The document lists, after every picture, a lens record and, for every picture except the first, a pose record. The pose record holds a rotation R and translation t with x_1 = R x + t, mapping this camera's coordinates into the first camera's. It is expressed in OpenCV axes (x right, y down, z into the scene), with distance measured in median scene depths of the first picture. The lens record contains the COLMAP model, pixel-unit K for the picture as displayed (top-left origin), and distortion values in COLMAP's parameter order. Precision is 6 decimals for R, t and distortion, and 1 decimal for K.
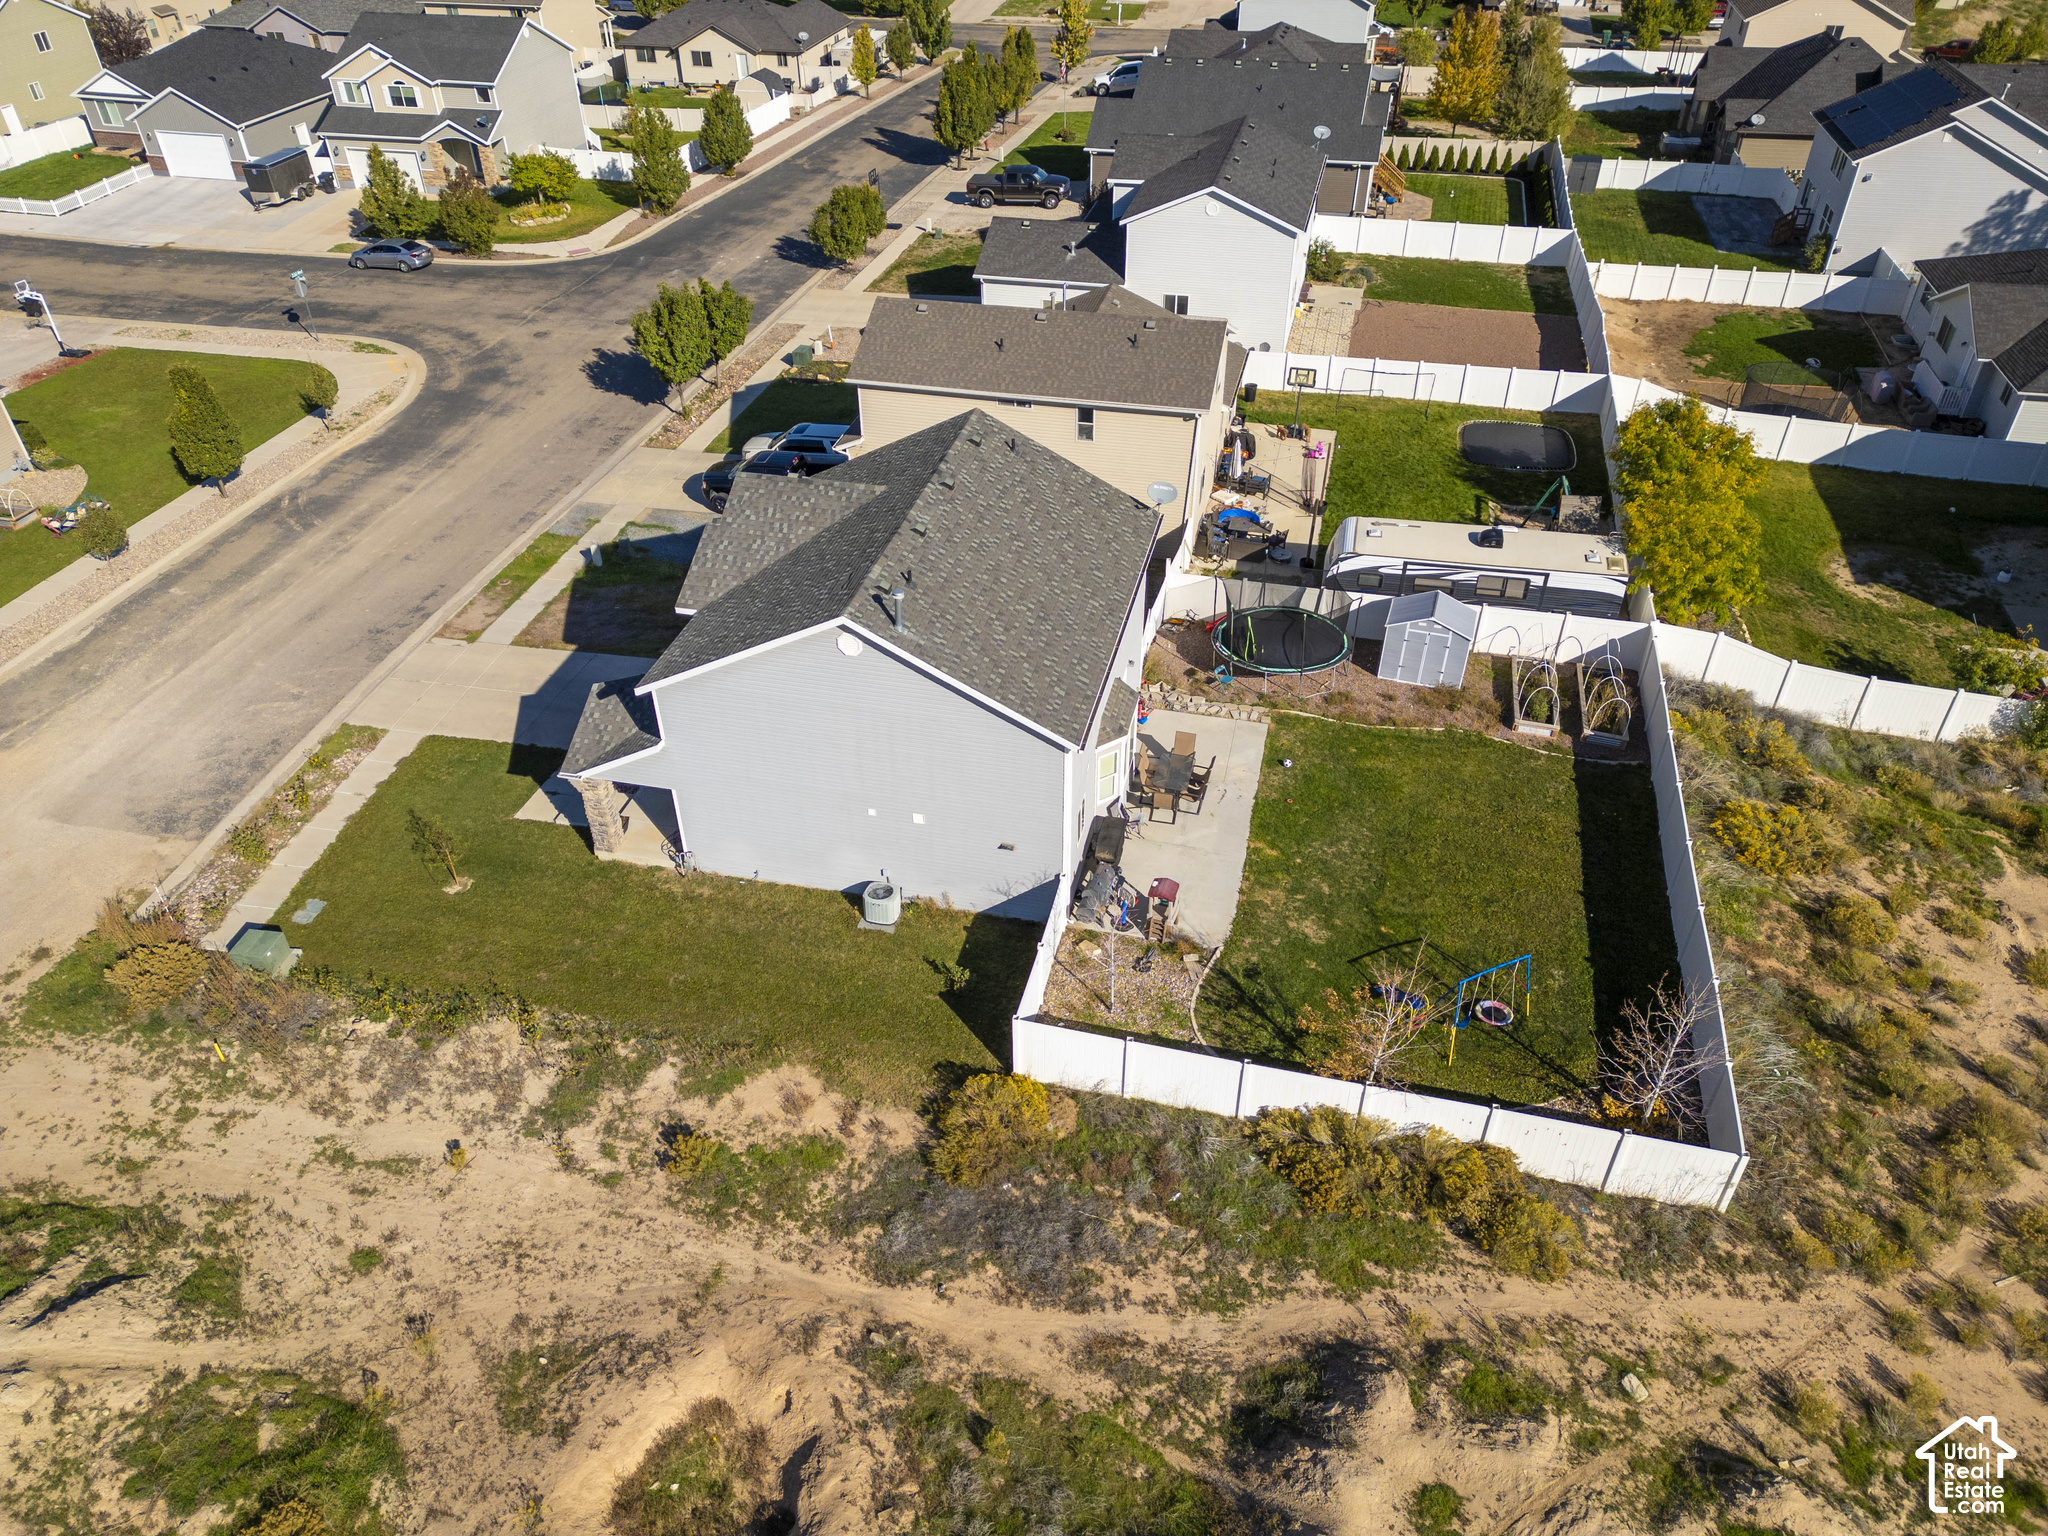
lens RADIAL K [[1427.9, 0, 1026.4], [0, 1427.9, 773.8], [0, 0, 1]] dist [0.063407, -0.052197]
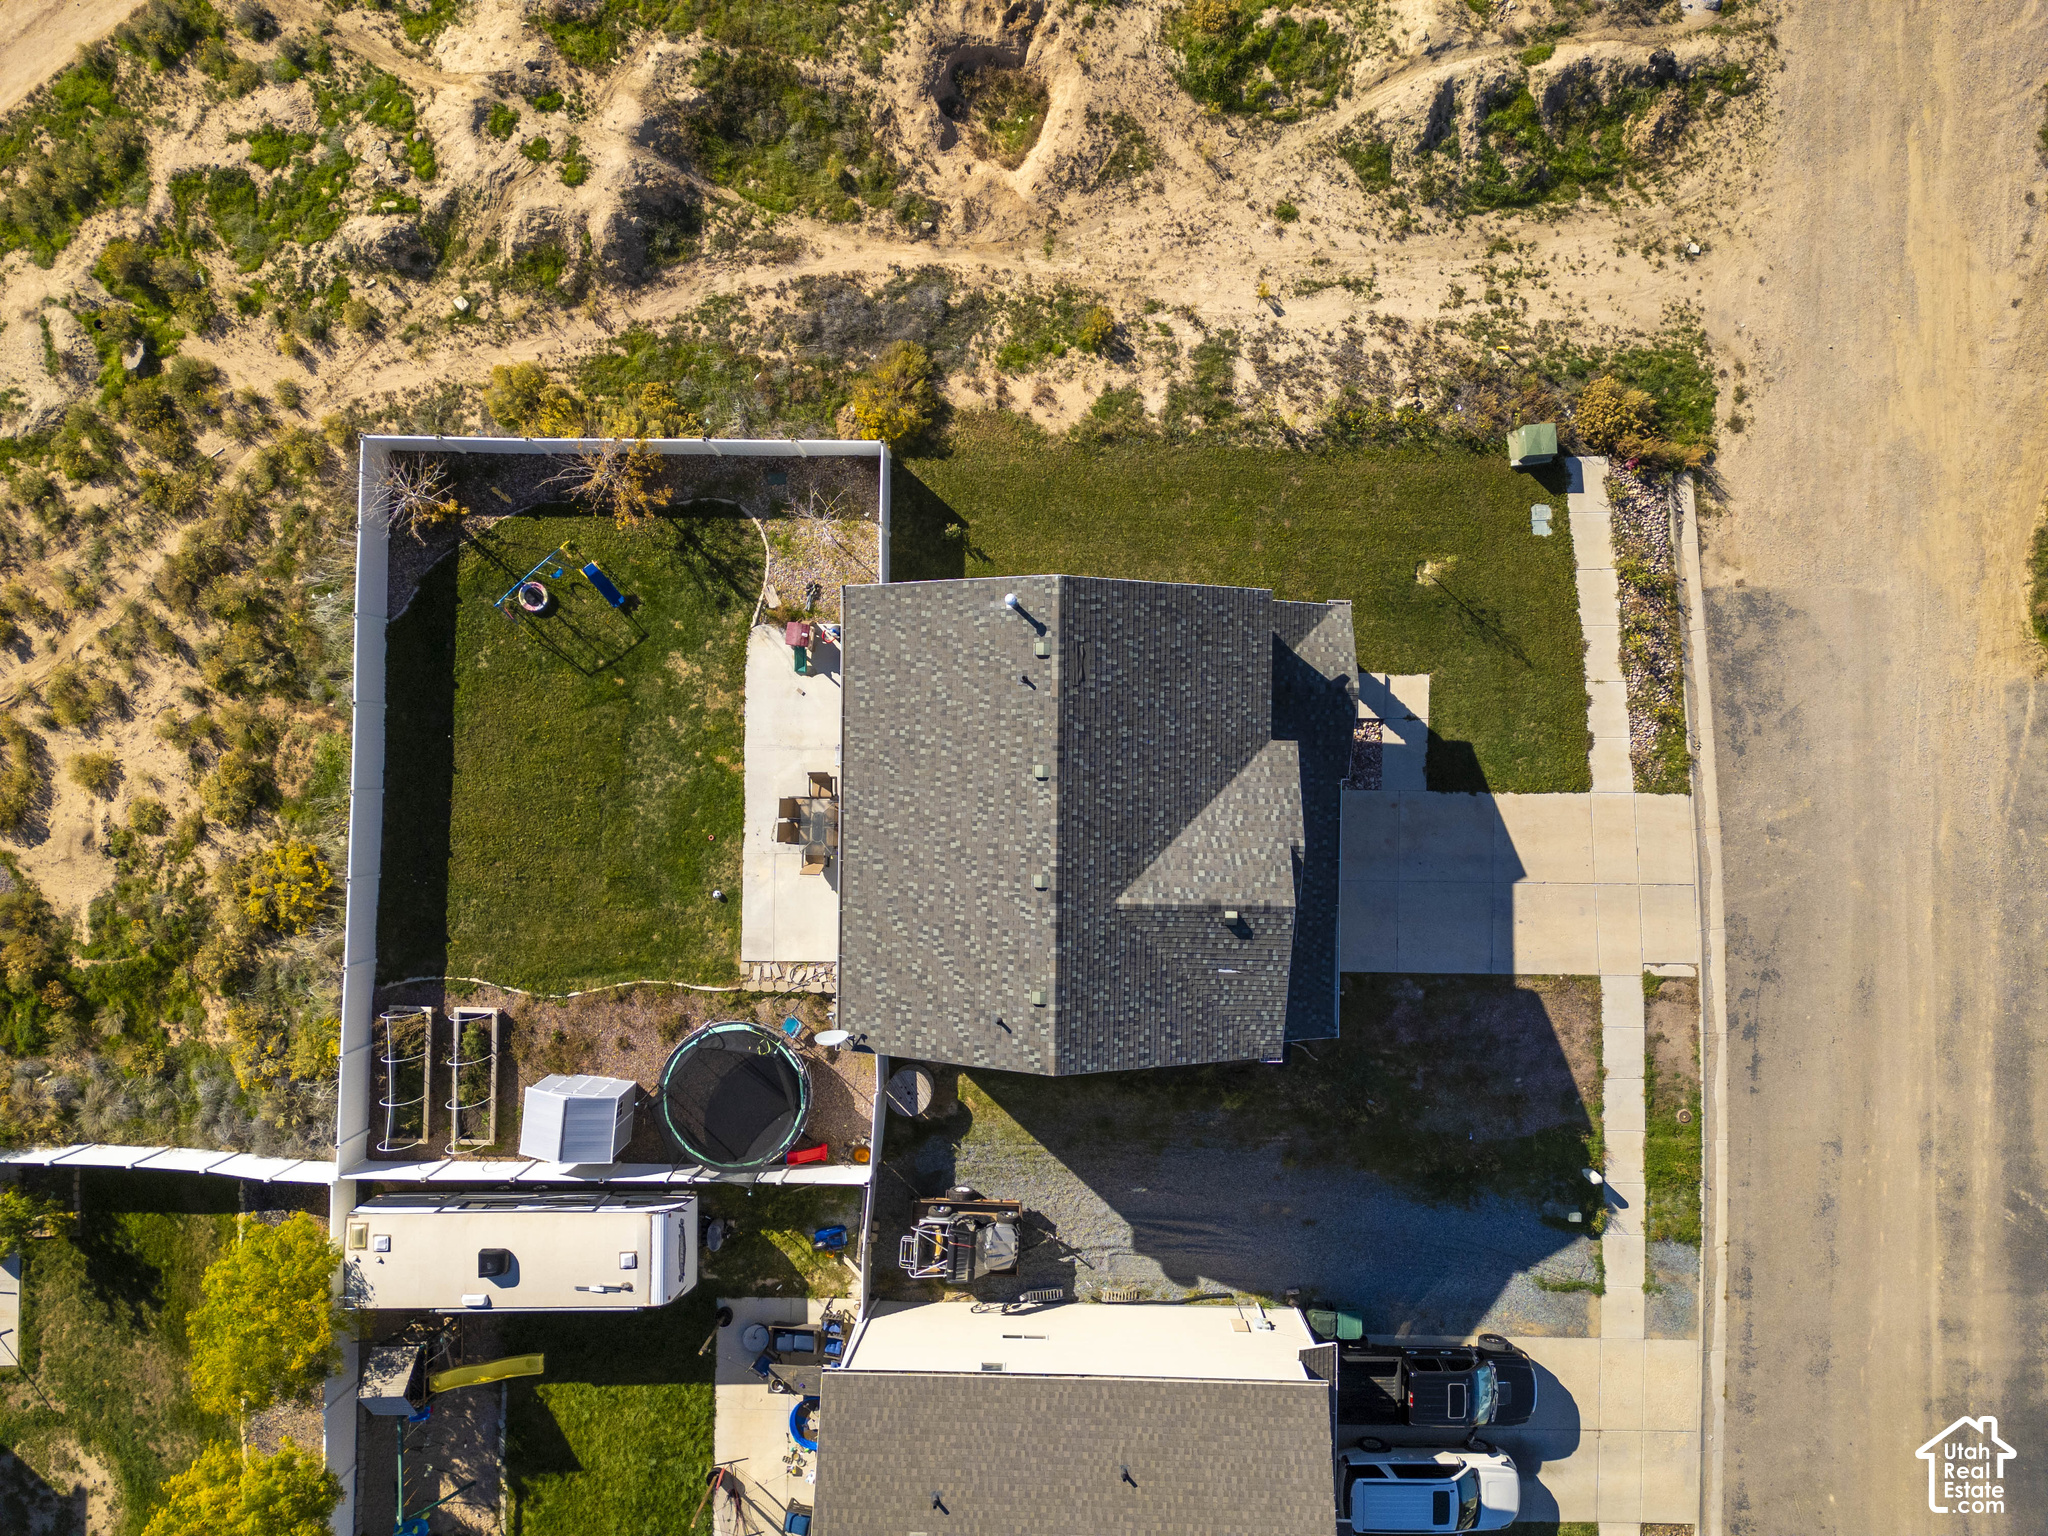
lens RADIAL K [[1427.9, 0, 1023.5], [0, 1427.9, 776.3], [0, 0, 1]] dist [0.063407, -0.052197]
pose [[-0.975504, 0.218814, 0.022634, -0.084900], [-0.113141, -0.587299, 0.801423, -0.941779], [0.188656, 0.779231, 0.597669, 0.428288]]
